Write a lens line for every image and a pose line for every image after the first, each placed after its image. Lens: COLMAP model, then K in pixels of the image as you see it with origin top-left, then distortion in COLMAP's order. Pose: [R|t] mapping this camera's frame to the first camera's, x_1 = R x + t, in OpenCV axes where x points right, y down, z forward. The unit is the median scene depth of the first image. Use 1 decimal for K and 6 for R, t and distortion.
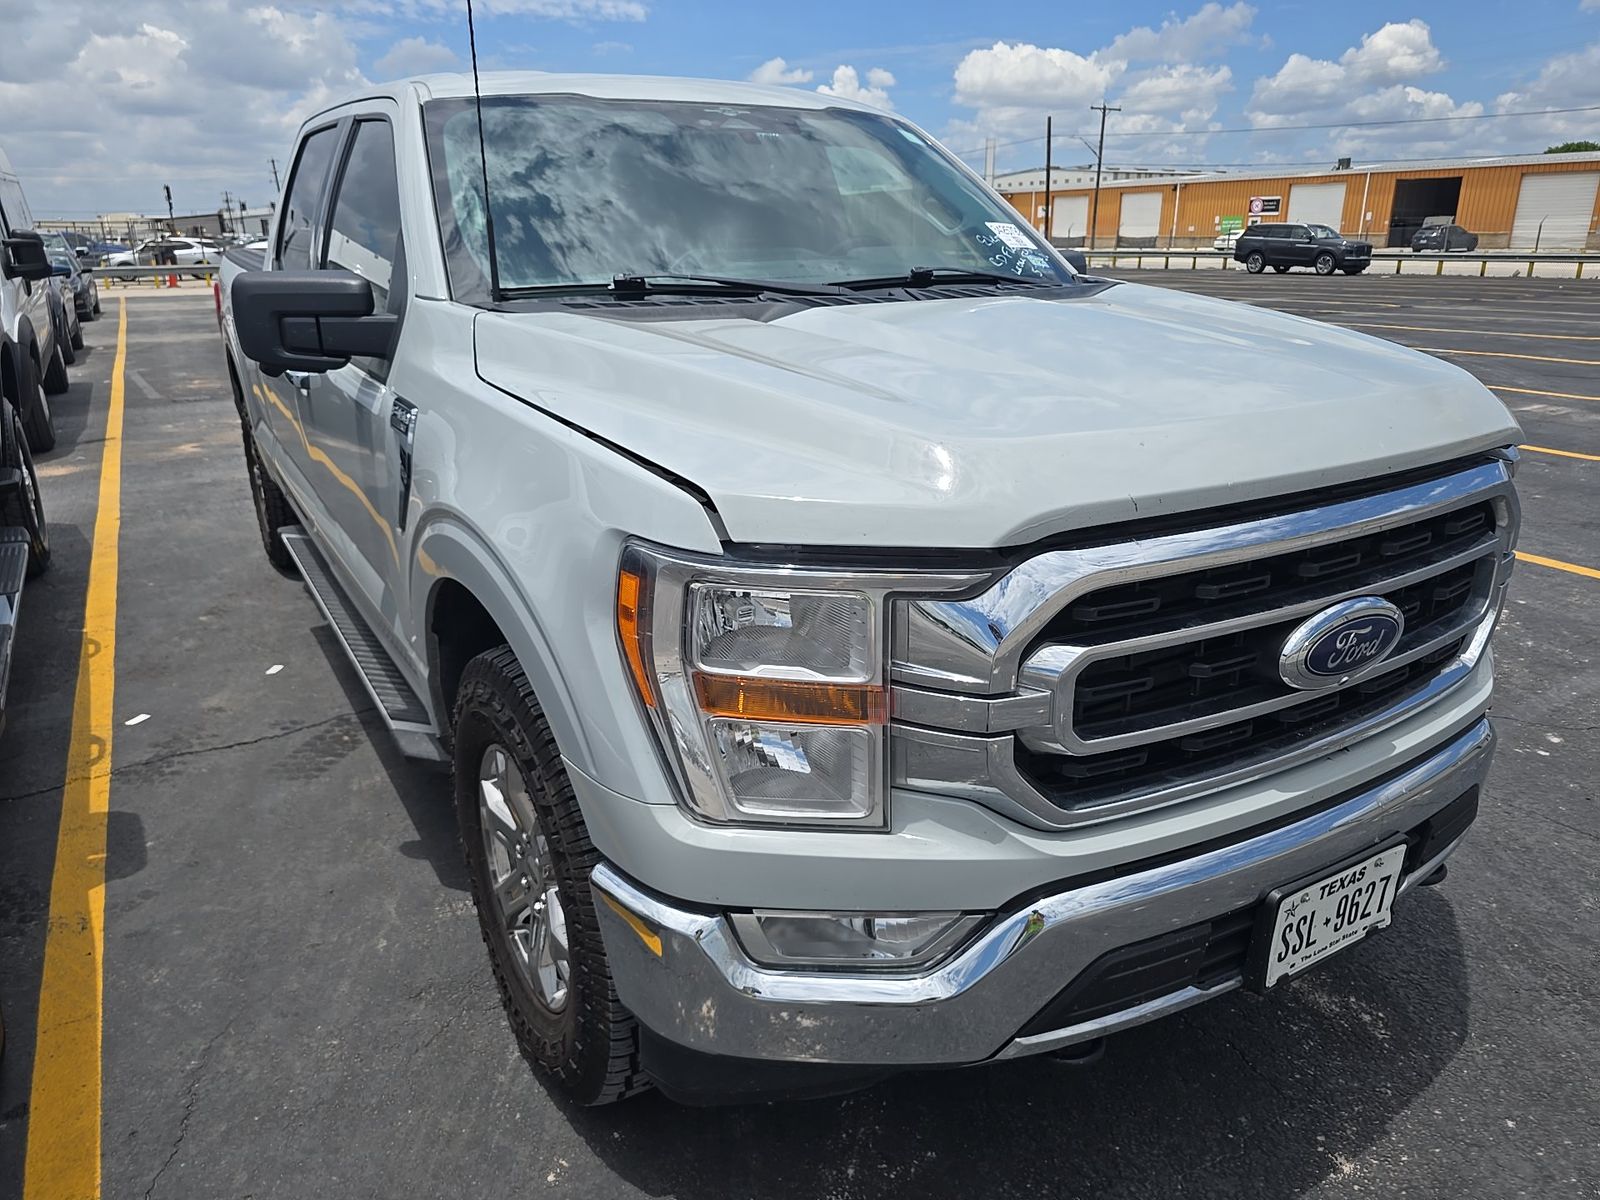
lens RADIAL K [[1096.1, 0, 812.3], [0, 1096.1, 597.3], [0, 0, 1]] dist [0.034285, -0.030498]
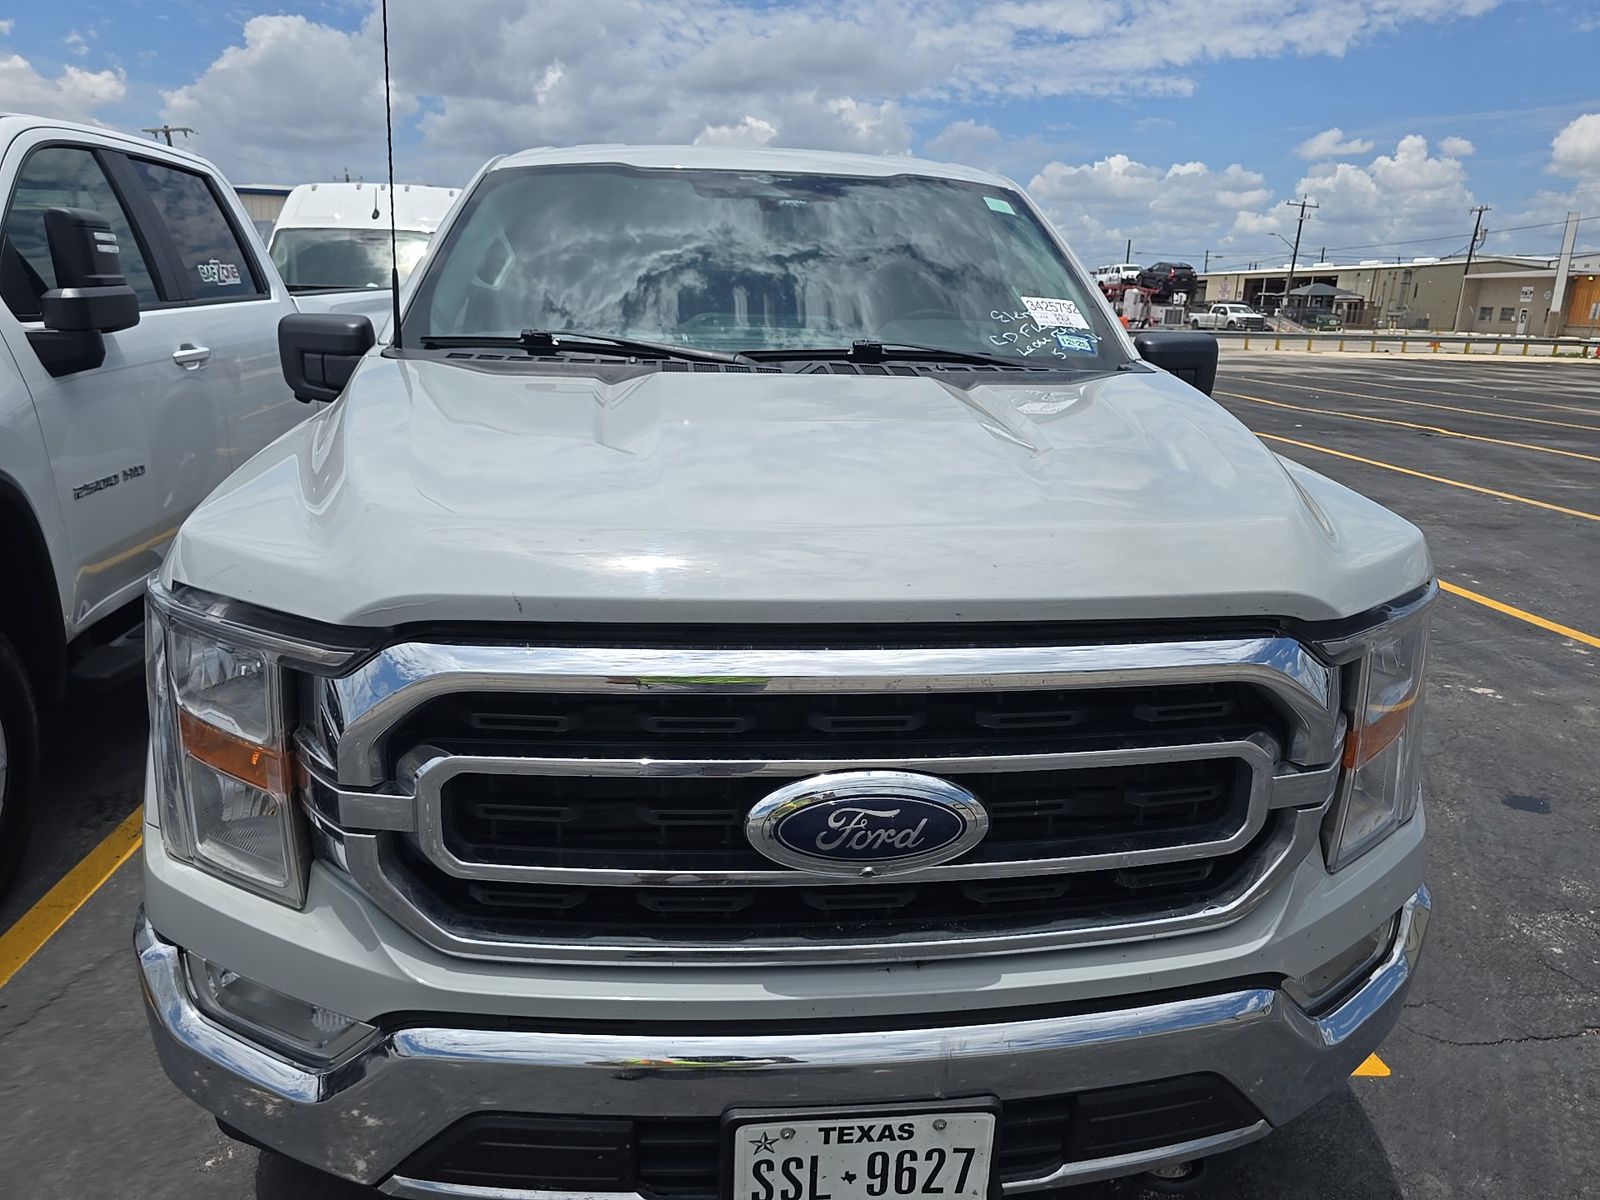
lens RADIAL K [[1096.1, 0, 812.3], [0, 1096.1, 597.3], [0, 0, 1]] dist [0.034285, -0.030498]
pose [[0.904534, 0.144012, -0.401345, 0.682505], [-0.167169, 0.985658, -0.023082, -0.086436], [0.392265, 0.087971, 0.915636, 0.232763]]
